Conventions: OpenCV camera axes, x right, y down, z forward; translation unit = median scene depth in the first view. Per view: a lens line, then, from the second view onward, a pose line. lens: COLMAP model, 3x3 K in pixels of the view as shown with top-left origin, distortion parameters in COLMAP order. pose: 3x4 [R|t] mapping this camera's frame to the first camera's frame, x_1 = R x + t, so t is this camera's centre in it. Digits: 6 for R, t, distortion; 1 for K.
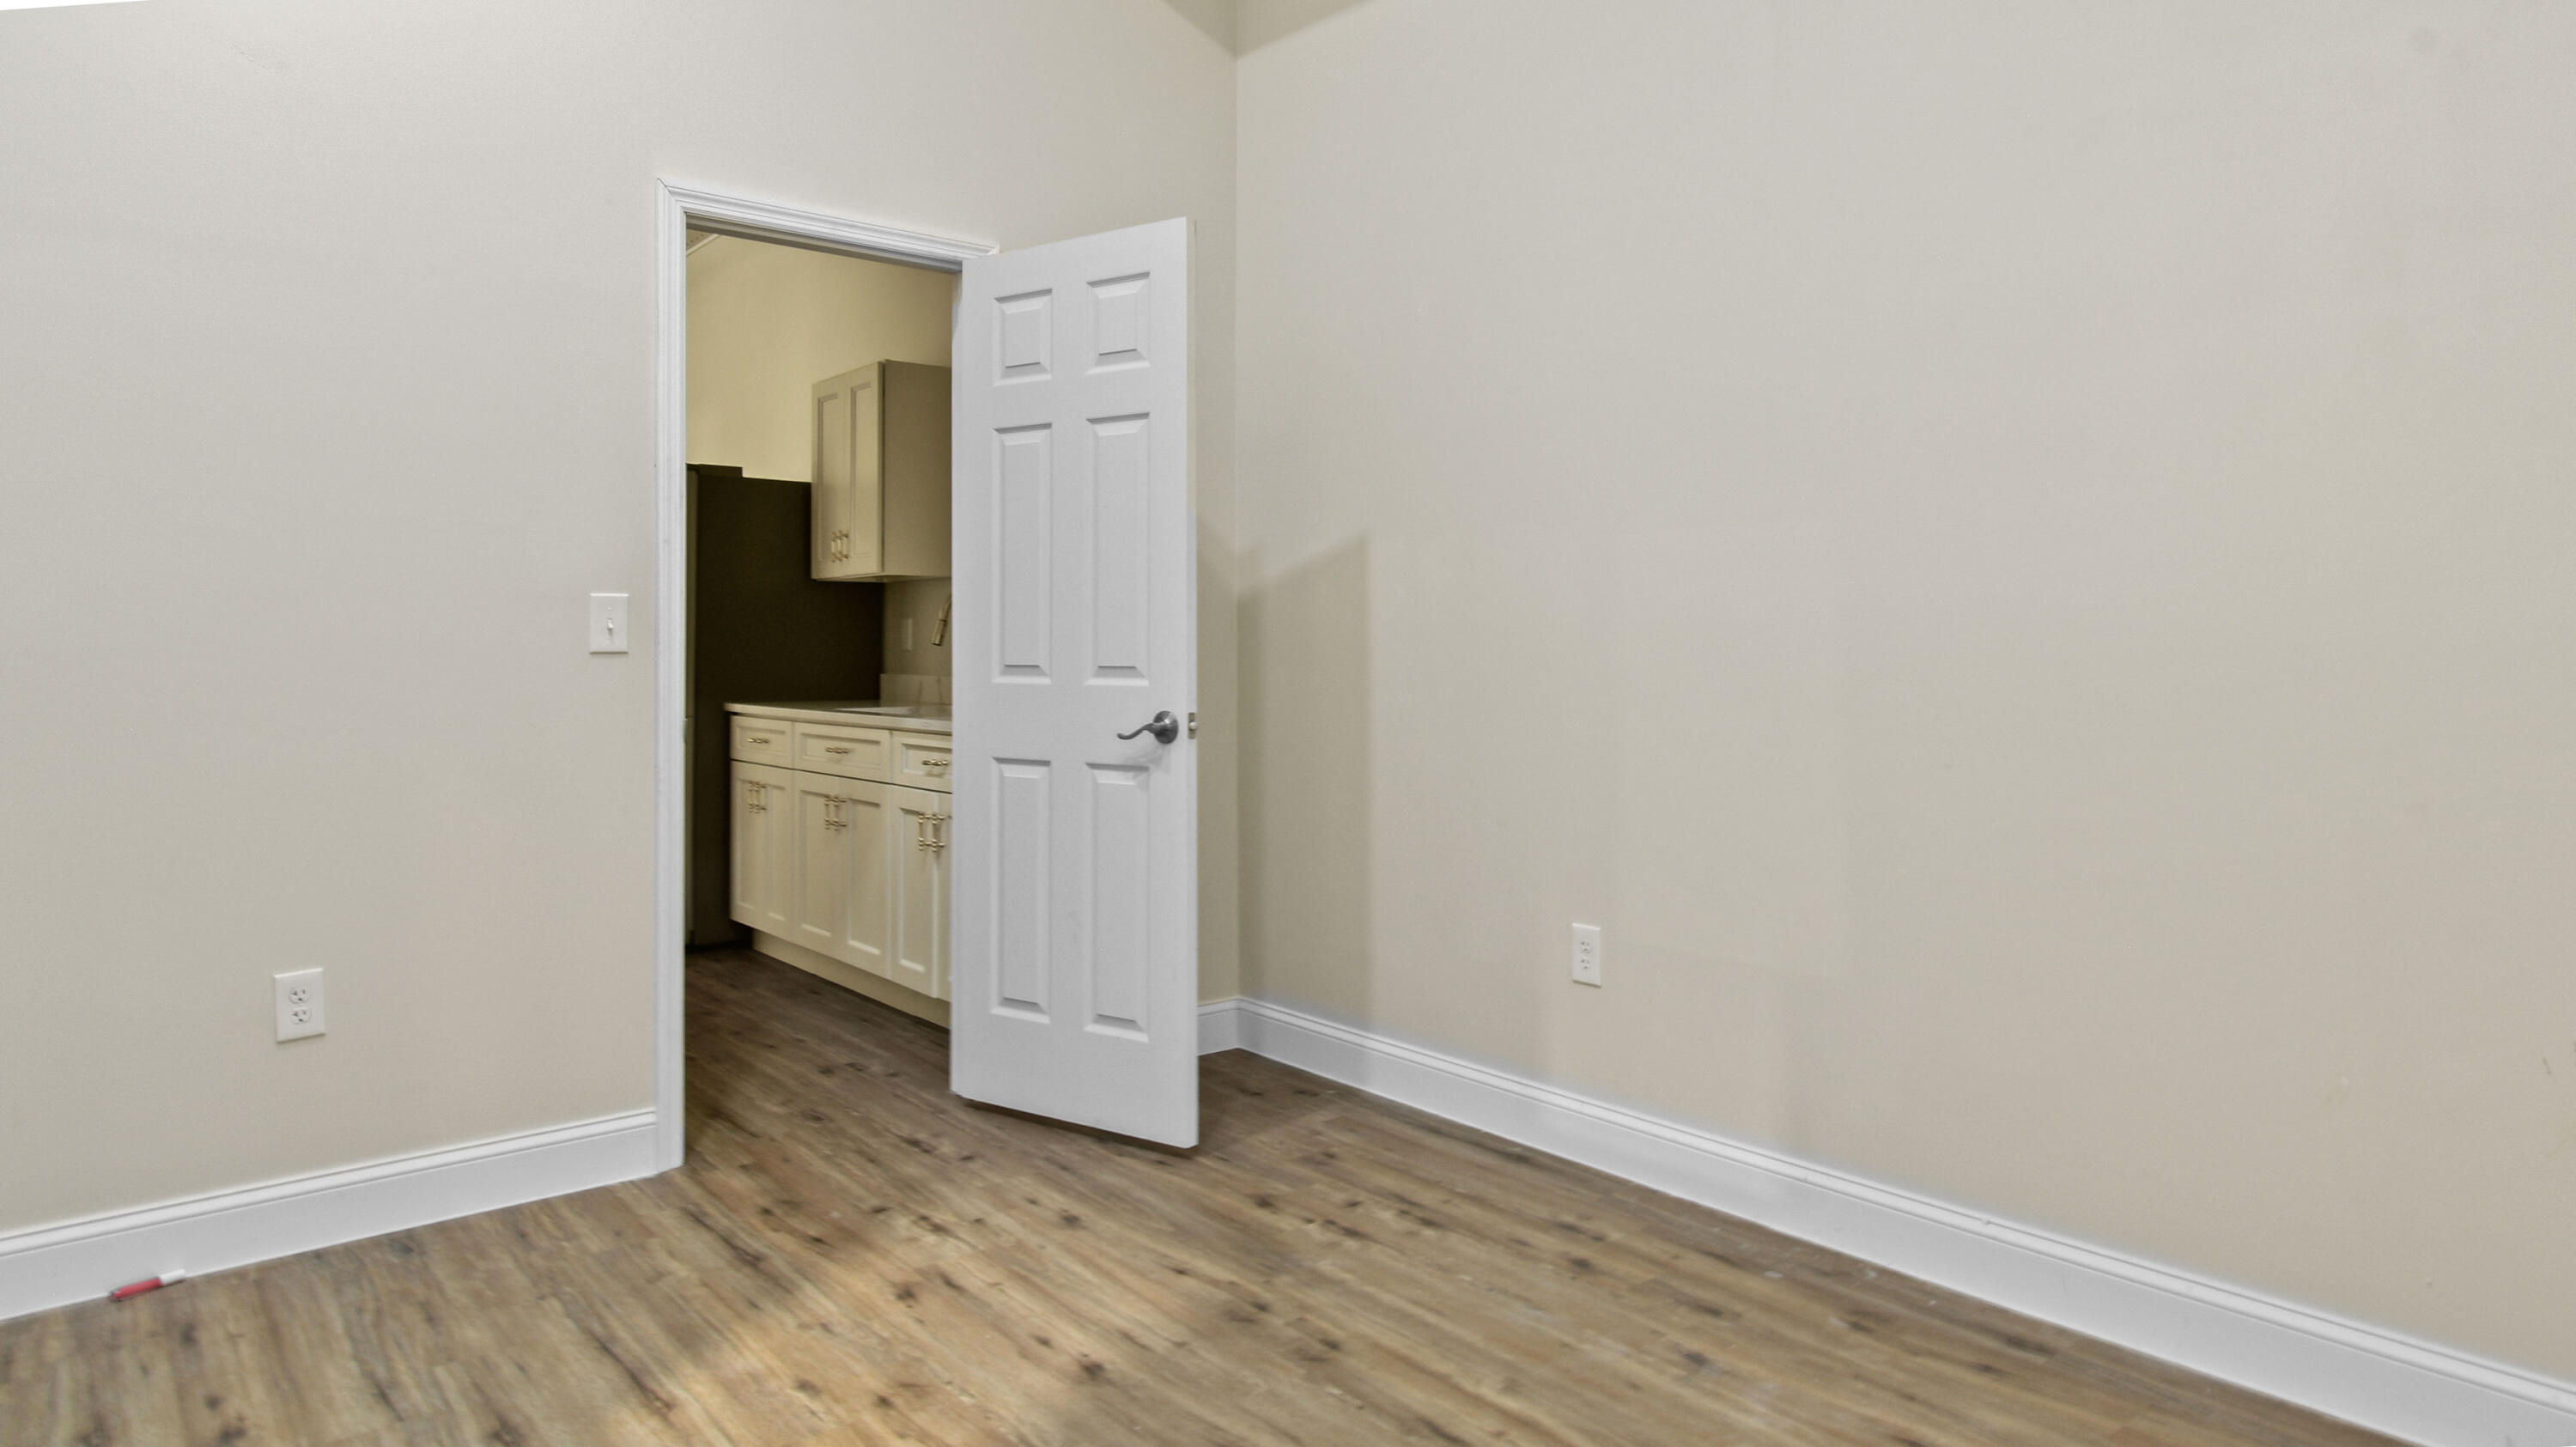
lens RADIAL K [[1516.0, 0, 1285.2], [0, 1516.0, 717.2], [0, 0, 1]] dist [0.007872, 0.001914]
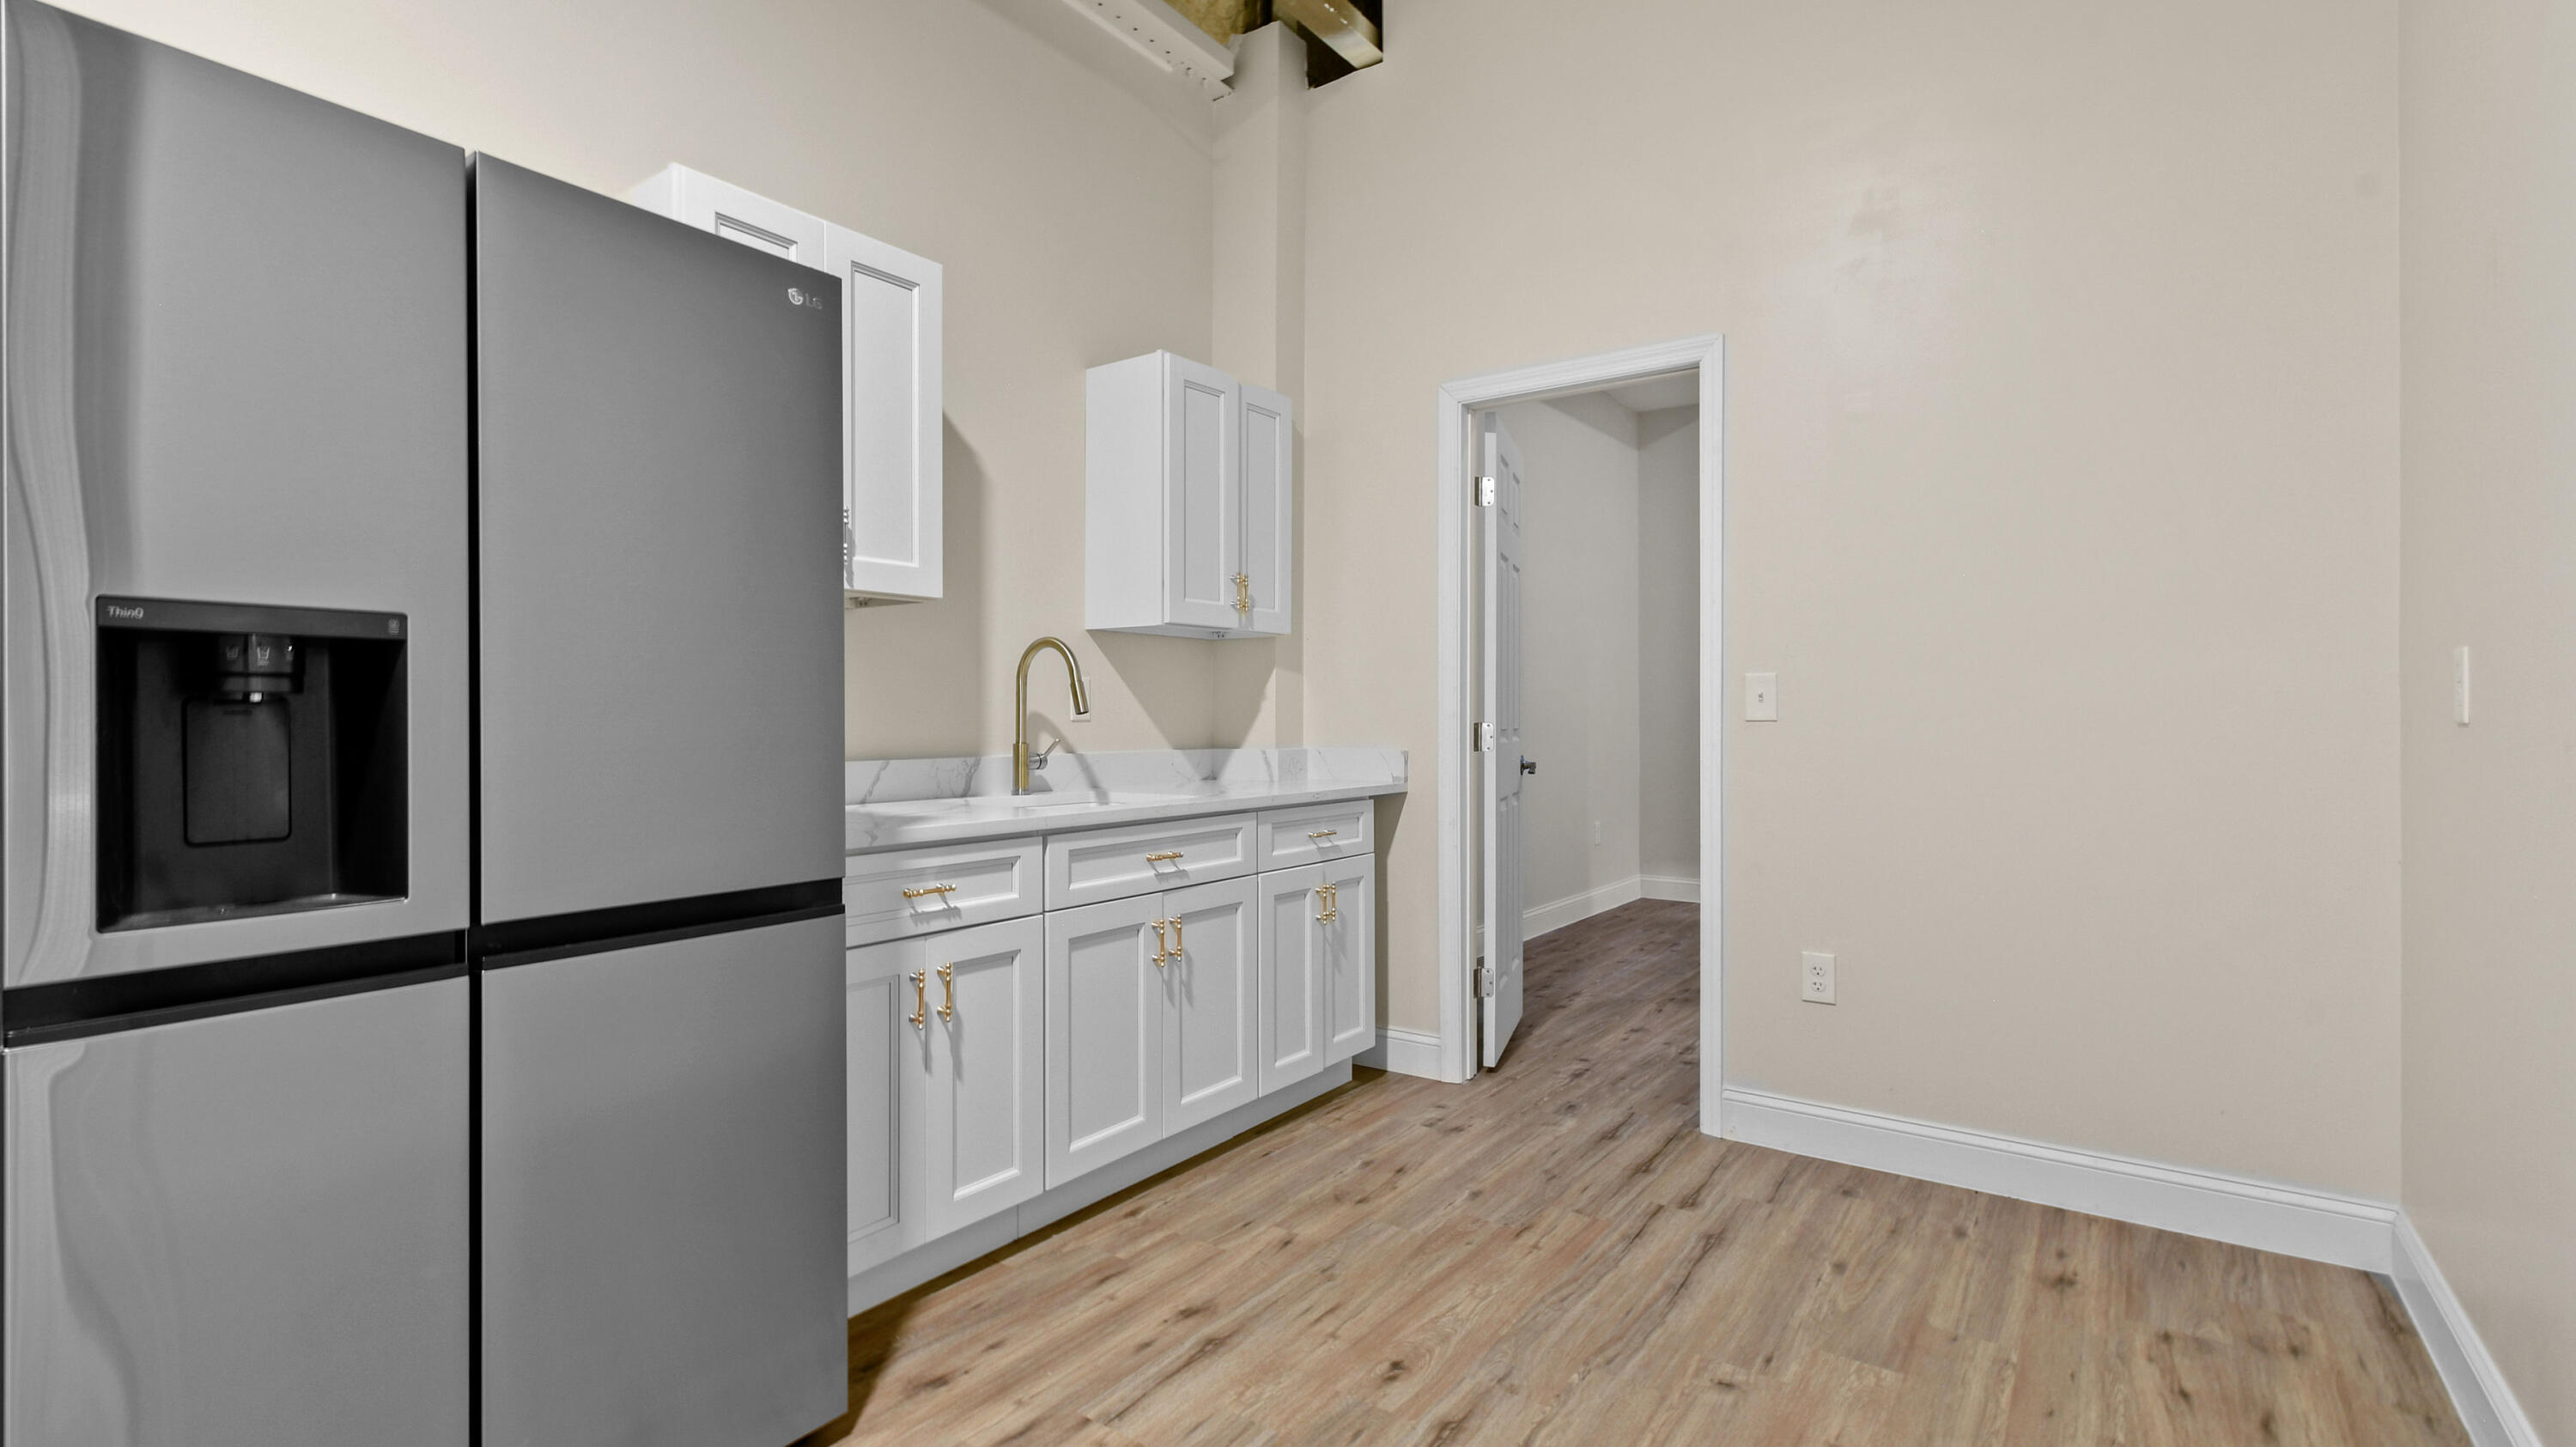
lens RADIAL K [[1201.6, 0, 1282.6], [0, 1201.6, 720.0], [0, 0, 1]] dist [0.003087, 0.000430]
pose [[-0.264070, -0.006053, 0.964485, -1.471401], [0.040491, 0.999029, 0.017356, -0.082865], [-0.963653, 0.043636, -0.263569, 1.847294]]
